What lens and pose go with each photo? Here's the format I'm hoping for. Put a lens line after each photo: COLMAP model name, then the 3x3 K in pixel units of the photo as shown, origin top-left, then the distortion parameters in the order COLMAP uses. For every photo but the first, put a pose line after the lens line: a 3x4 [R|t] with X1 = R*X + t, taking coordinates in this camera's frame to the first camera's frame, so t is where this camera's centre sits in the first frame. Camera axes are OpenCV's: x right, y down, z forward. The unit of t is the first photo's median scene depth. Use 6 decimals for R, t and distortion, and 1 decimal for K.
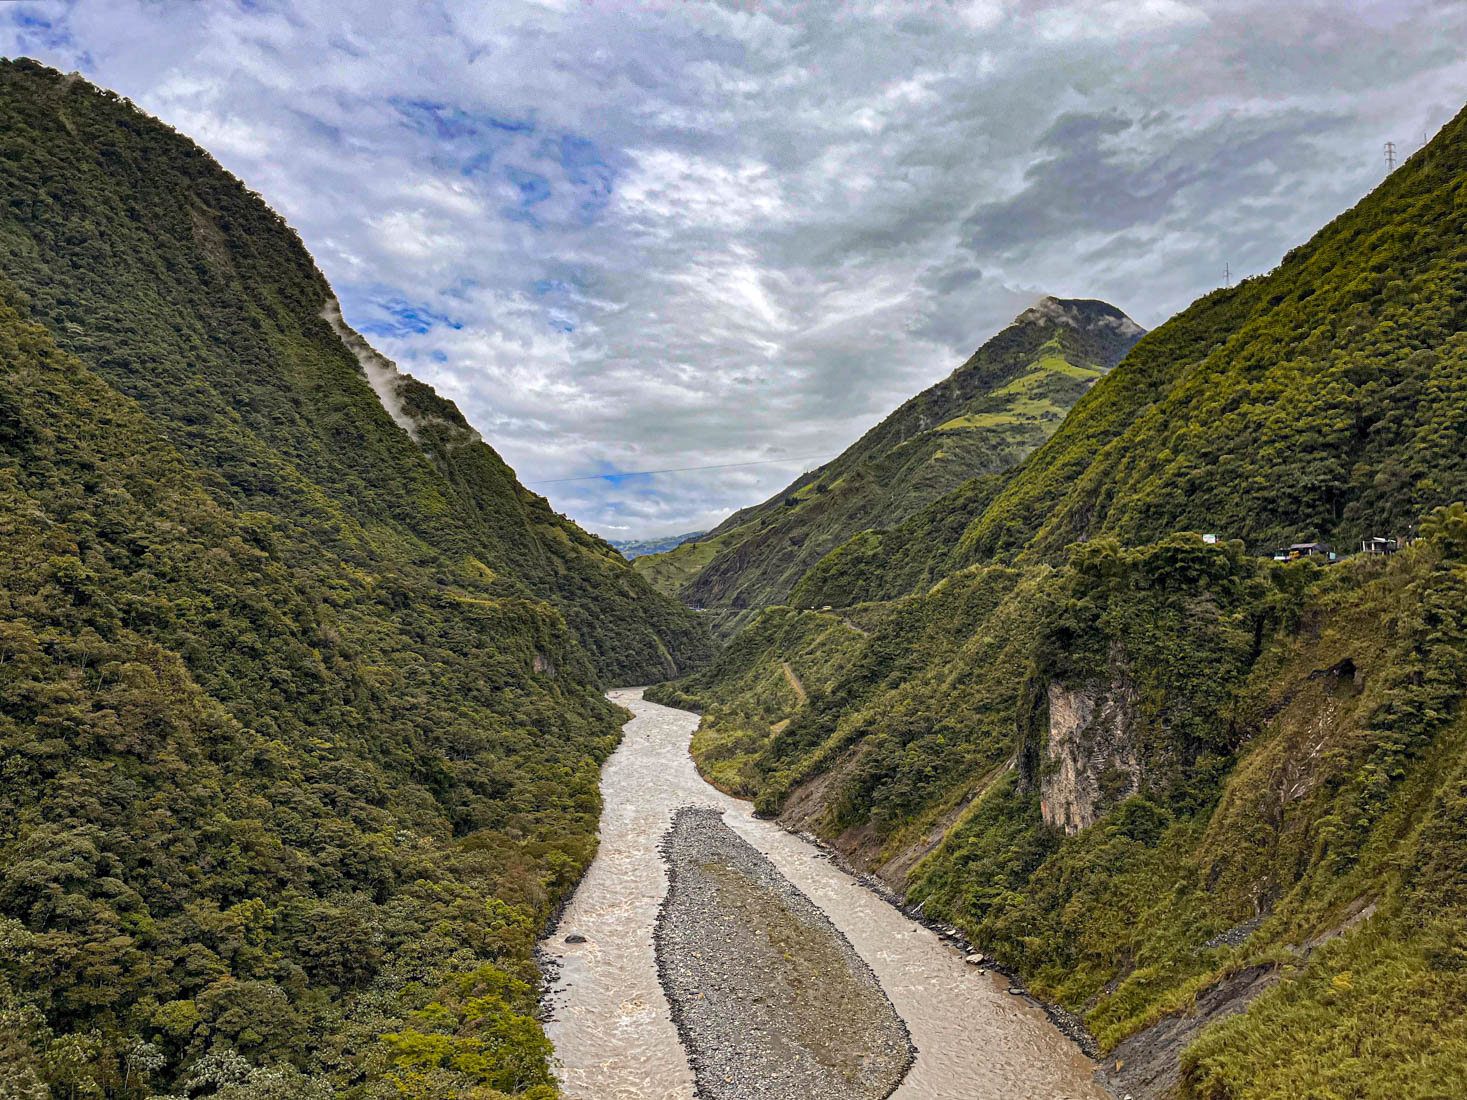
lens RADIAL K [[1110.2, 0, 741.8], [0, 1110.2, 554.4], [0, 0, 1]] dist [0.046181, -0.068143]
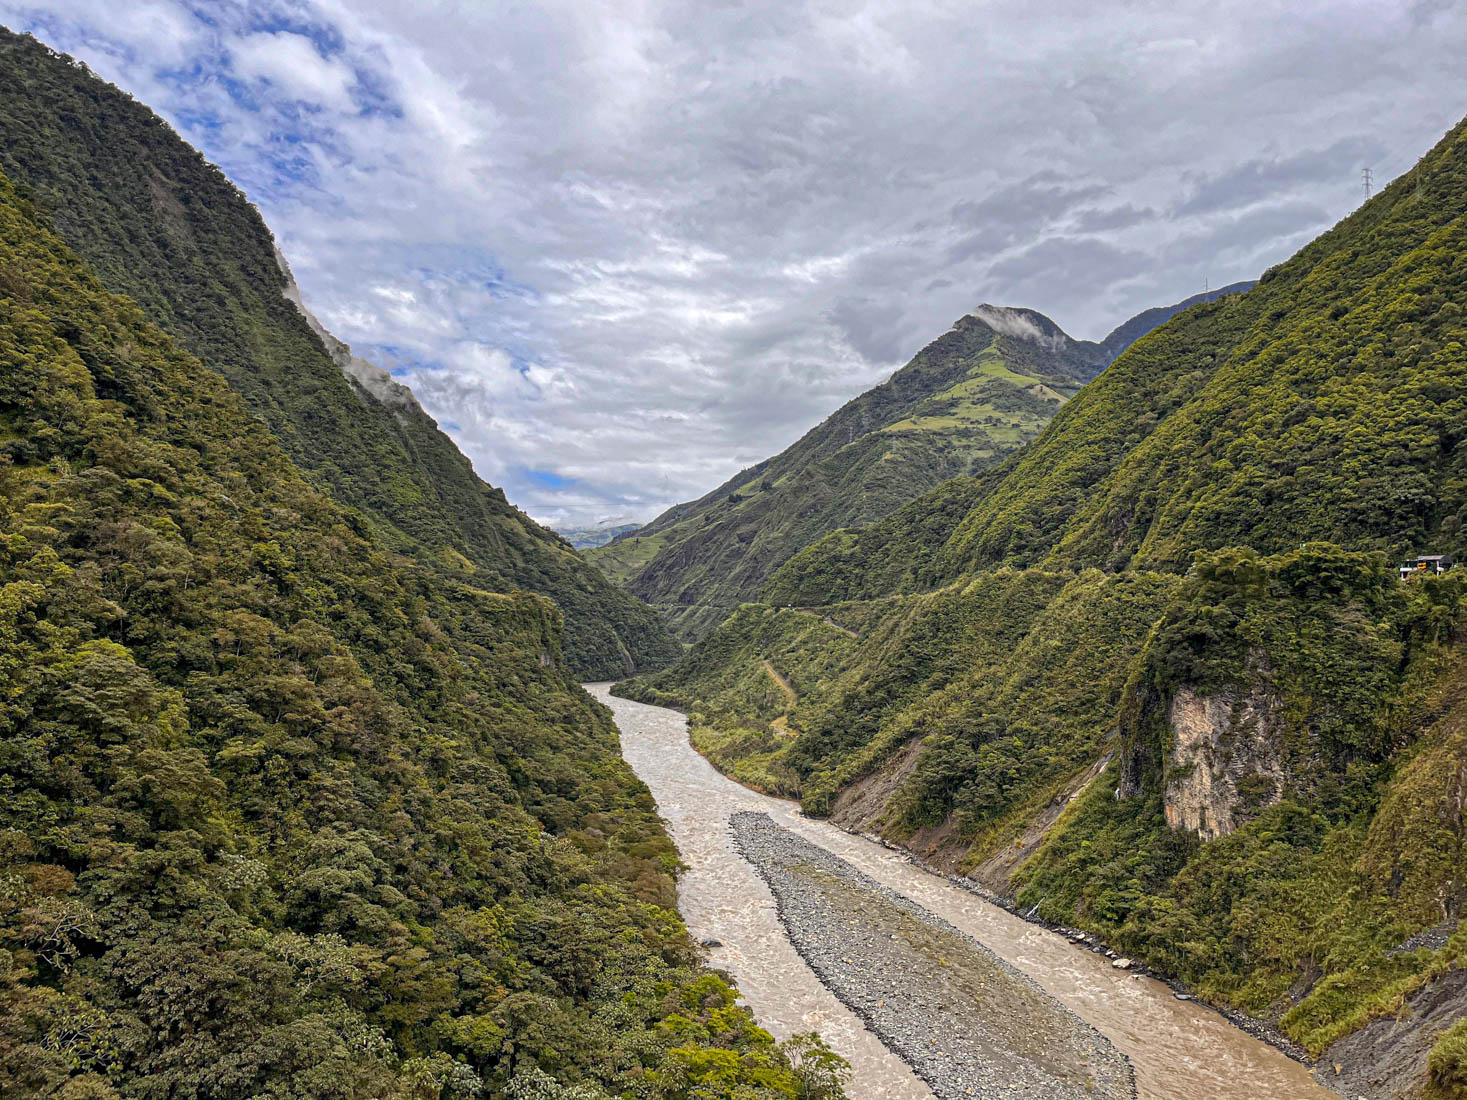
lens RADIAL K [[1110.2, 0, 728.0], [0, 1110.2, 542.7], [0, 0, 1]] dist [0.046181, -0.068143]
pose [[0.997190, 0.021790, 0.071674, -0.153519], [-0.021313, 0.999745, -0.007414, -0.000106], [-0.071817, 0.005865, 0.997401, 0.015223]]
